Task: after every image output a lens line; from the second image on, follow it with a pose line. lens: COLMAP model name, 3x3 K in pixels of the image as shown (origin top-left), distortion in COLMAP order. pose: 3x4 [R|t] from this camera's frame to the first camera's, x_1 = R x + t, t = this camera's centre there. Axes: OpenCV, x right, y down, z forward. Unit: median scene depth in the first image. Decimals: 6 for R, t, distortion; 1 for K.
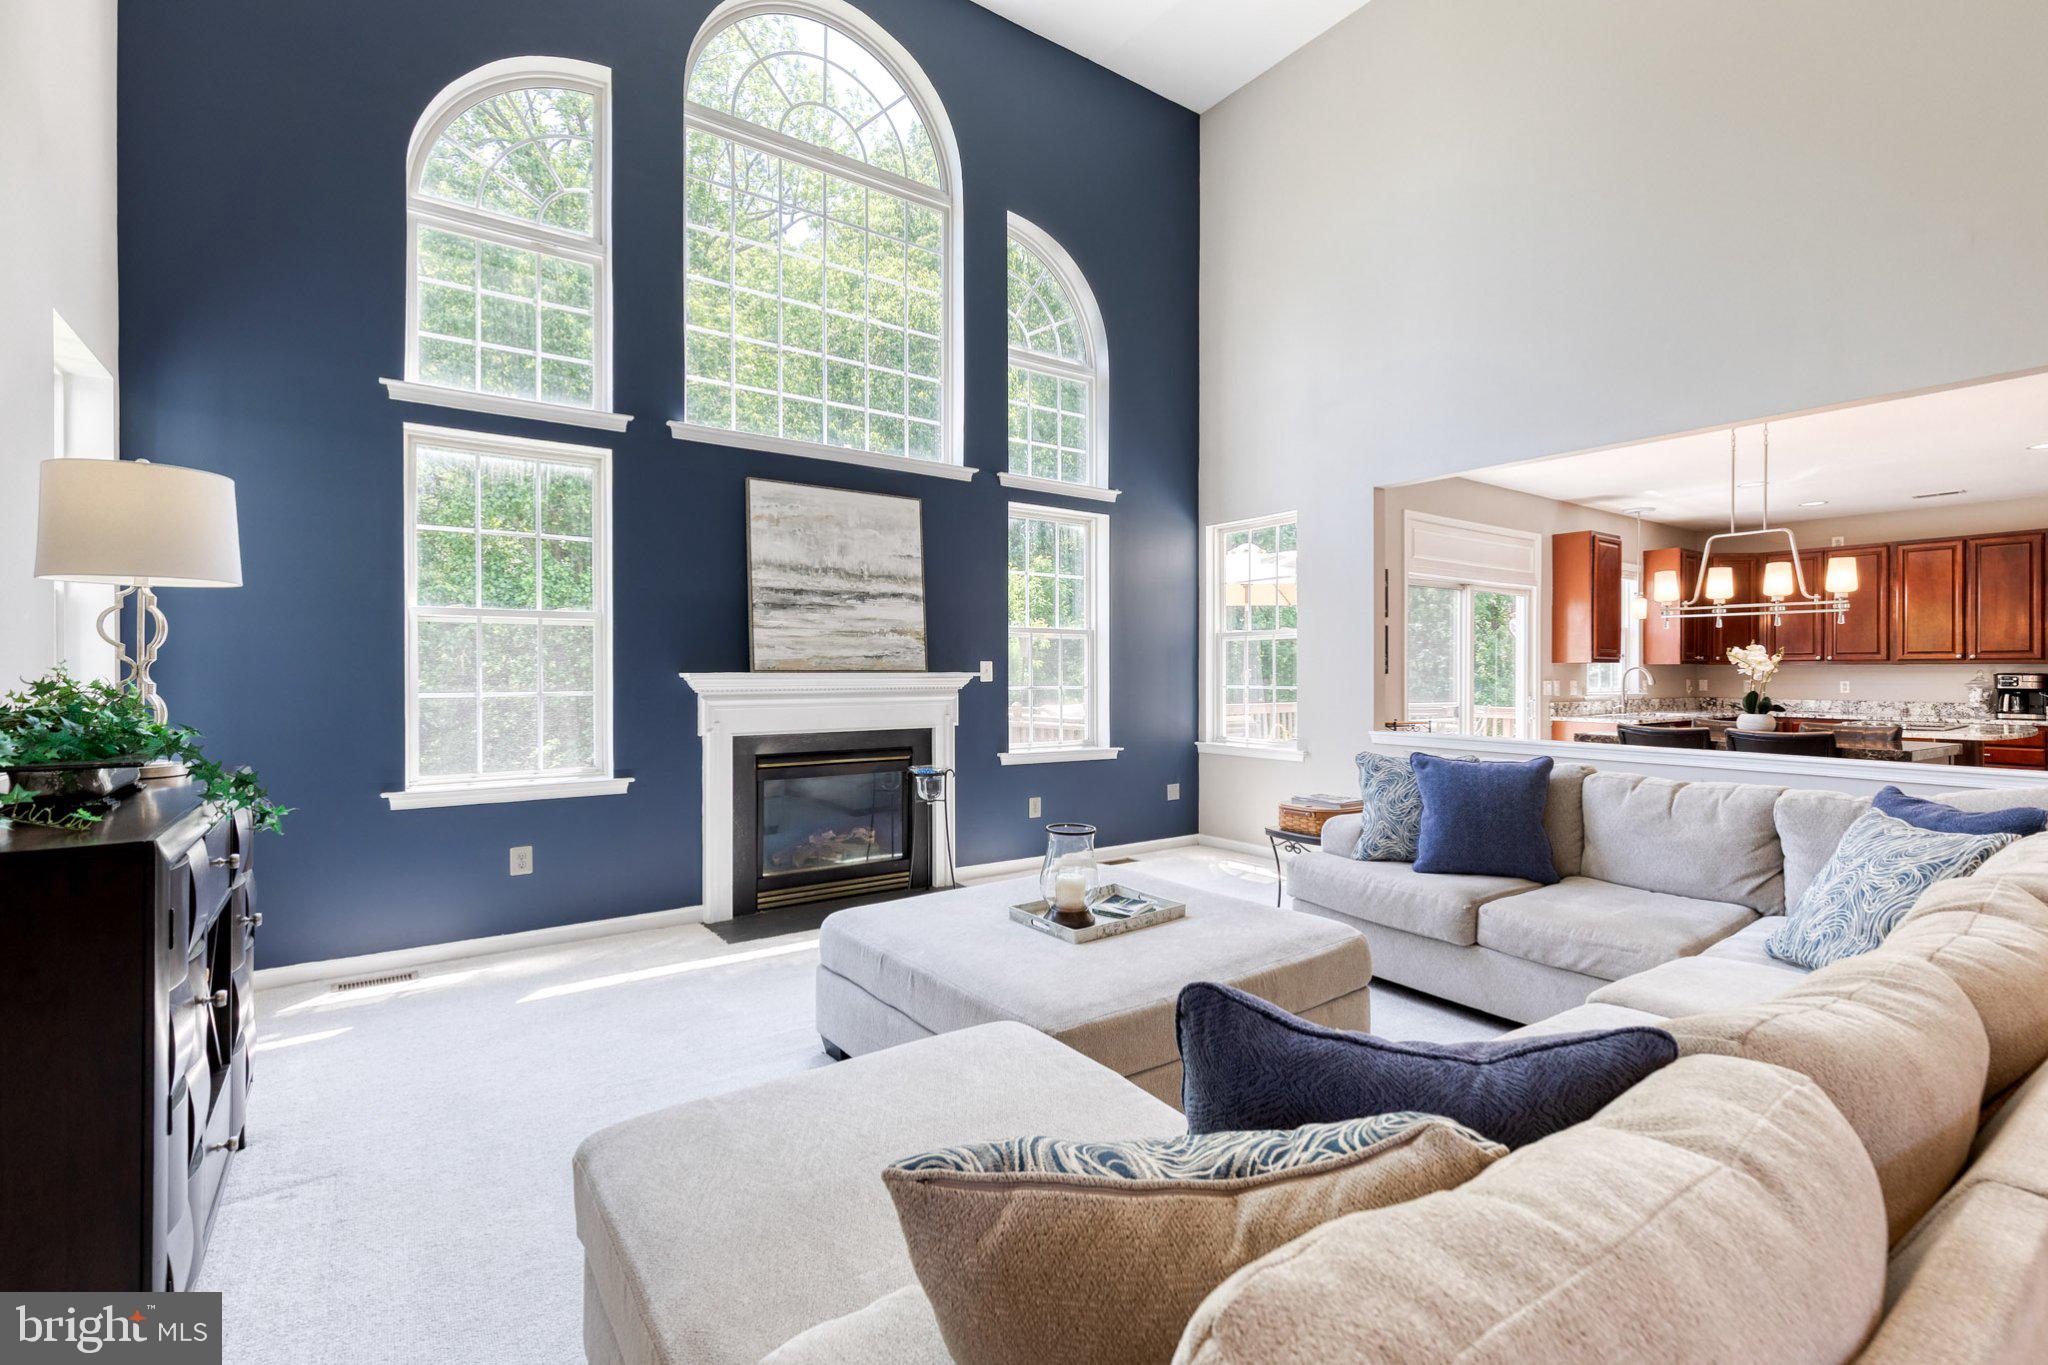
lens RADIAL K [[916.9, 0, 1027.1], [0, 916.9, 671.4], [0, 0, 1]] dist [0.011125, -0.002575]
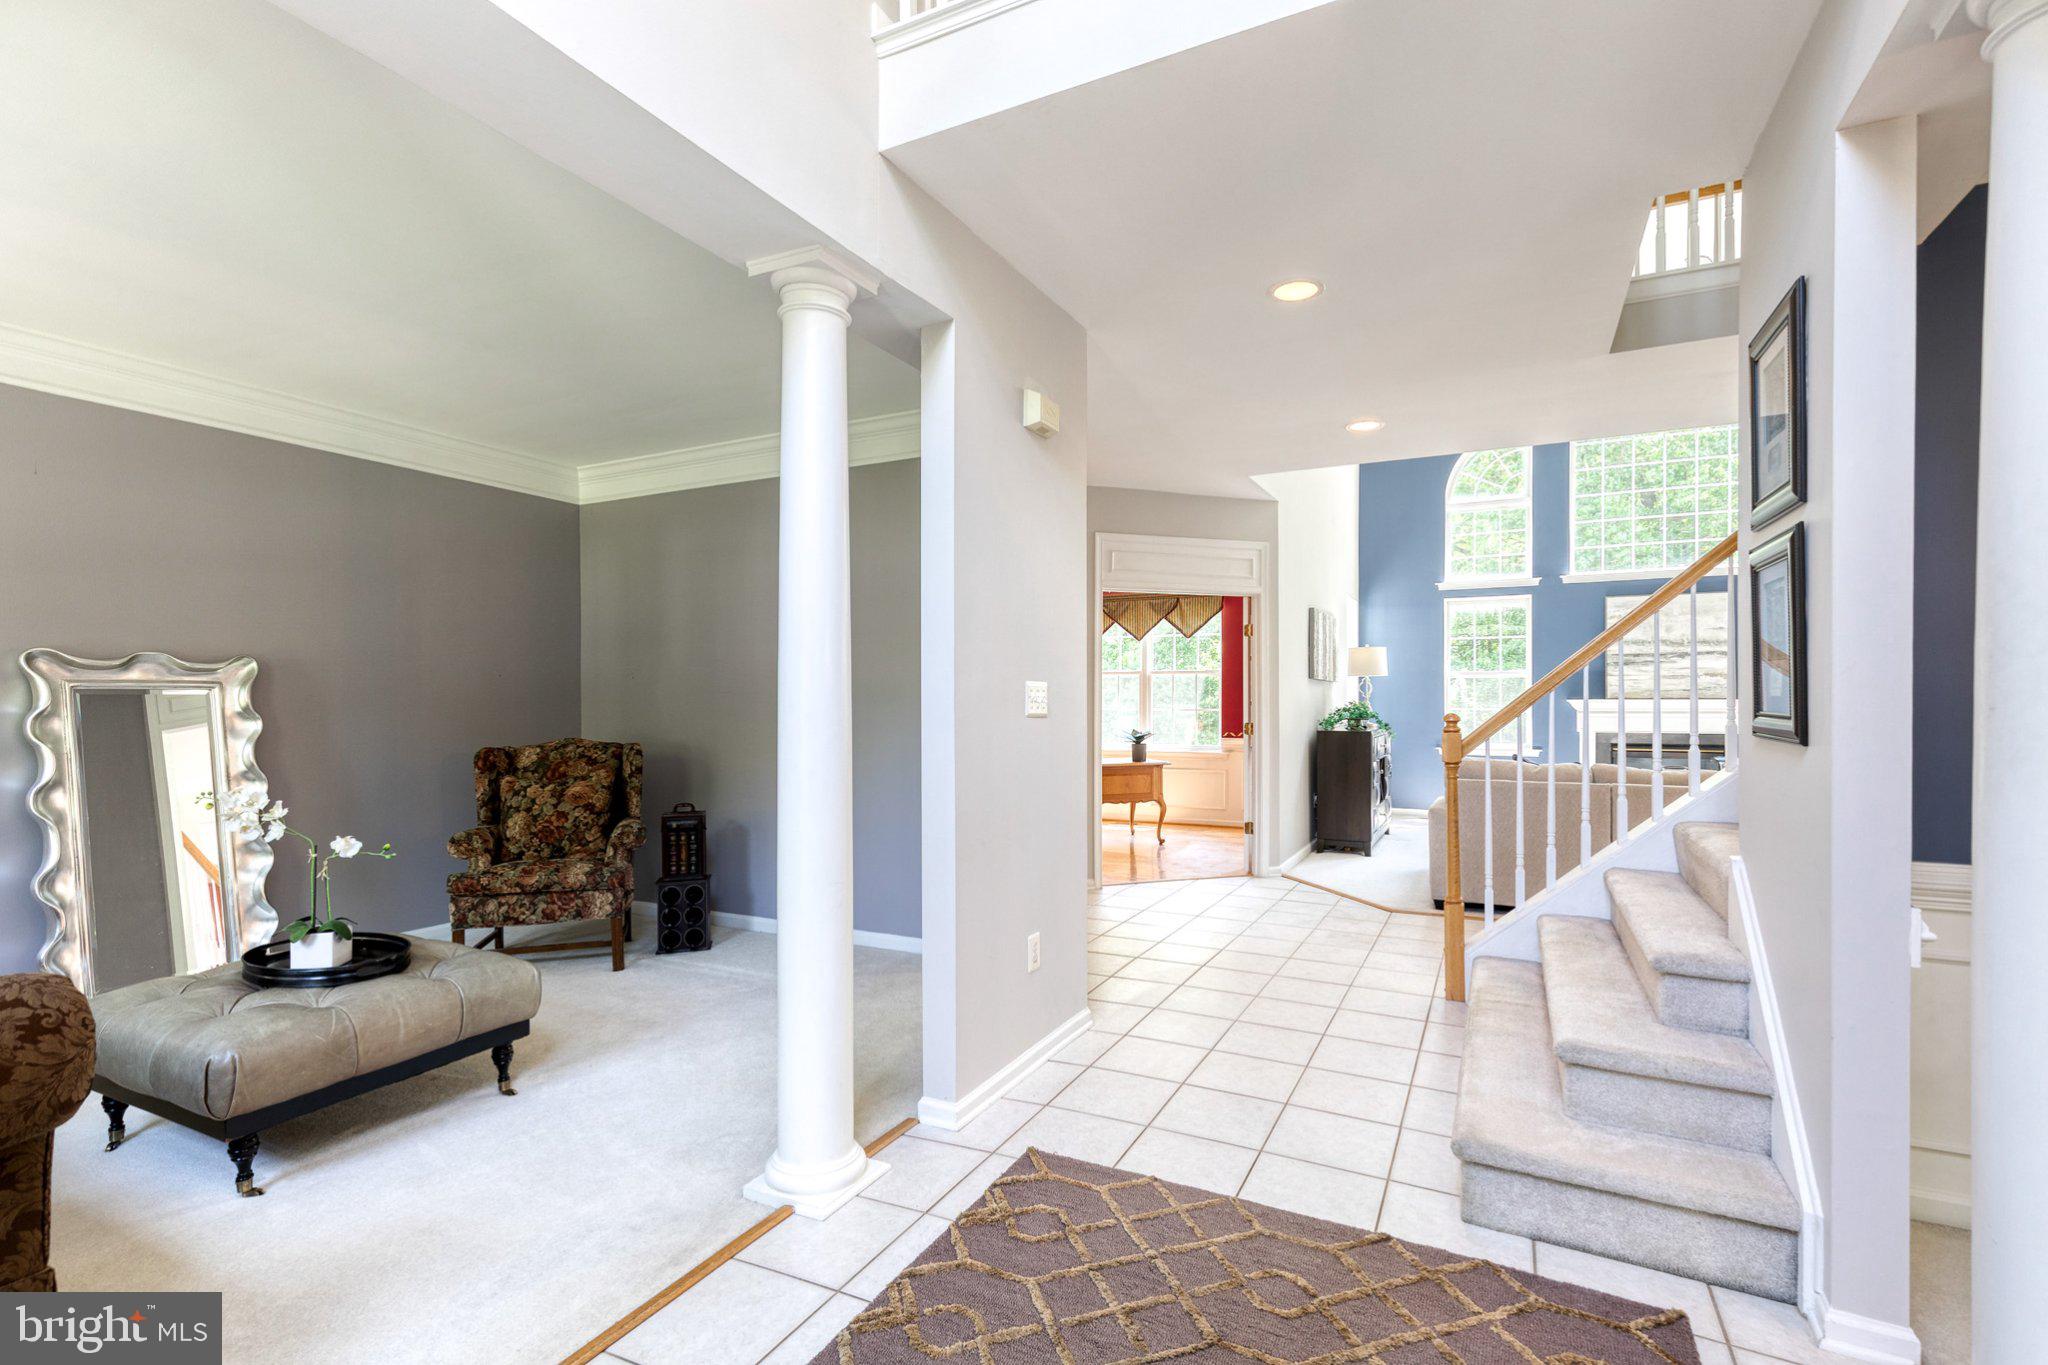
lens RADIAL K [[916.9, 0, 1046.4], [0, 916.9, 704.4], [0, 0, 1]] dist [0.011125, -0.002575]
pose [[0.474714, 0.000819, -0.880140, 0.851155], [-0.002161, 0.999998, -0.000235, 0.015585], [0.880137, 0.002013, 0.474715, -0.956522]]
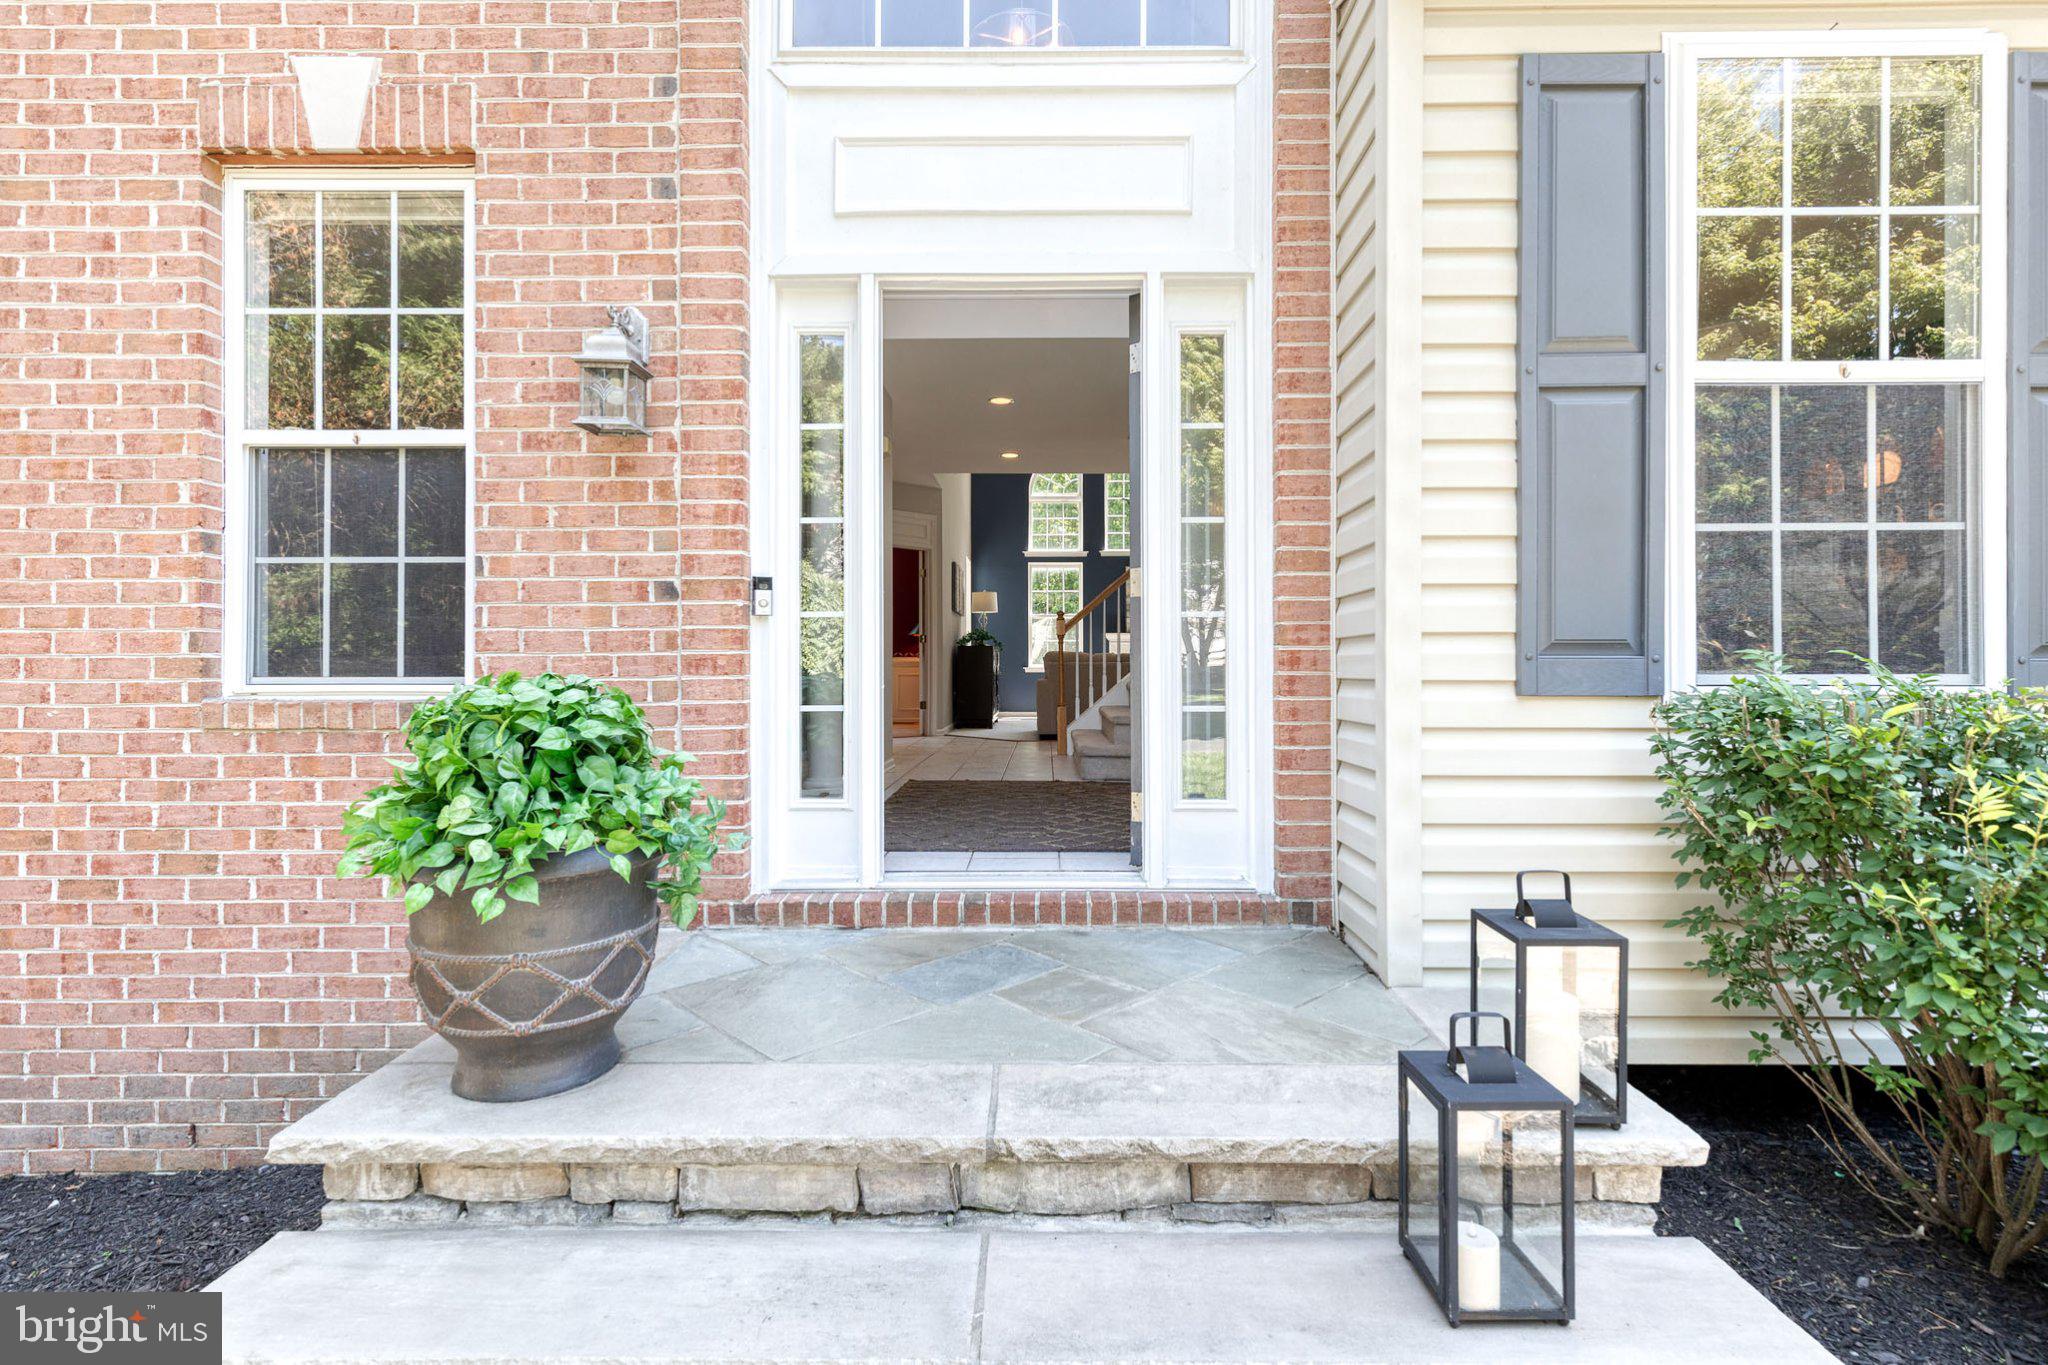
lens RADIAL K [[916.9, 0, 1031.4], [0, 916.9, 672.7], [0, 0, 1]] dist [0.011125, -0.002575]
pose [[0.802479, -0.000655, -0.596680, 1.226572], [0.001705, 0.999998, 0.001195, 0.126735], [0.596678, -0.001977, 0.802478, -1.555523]]
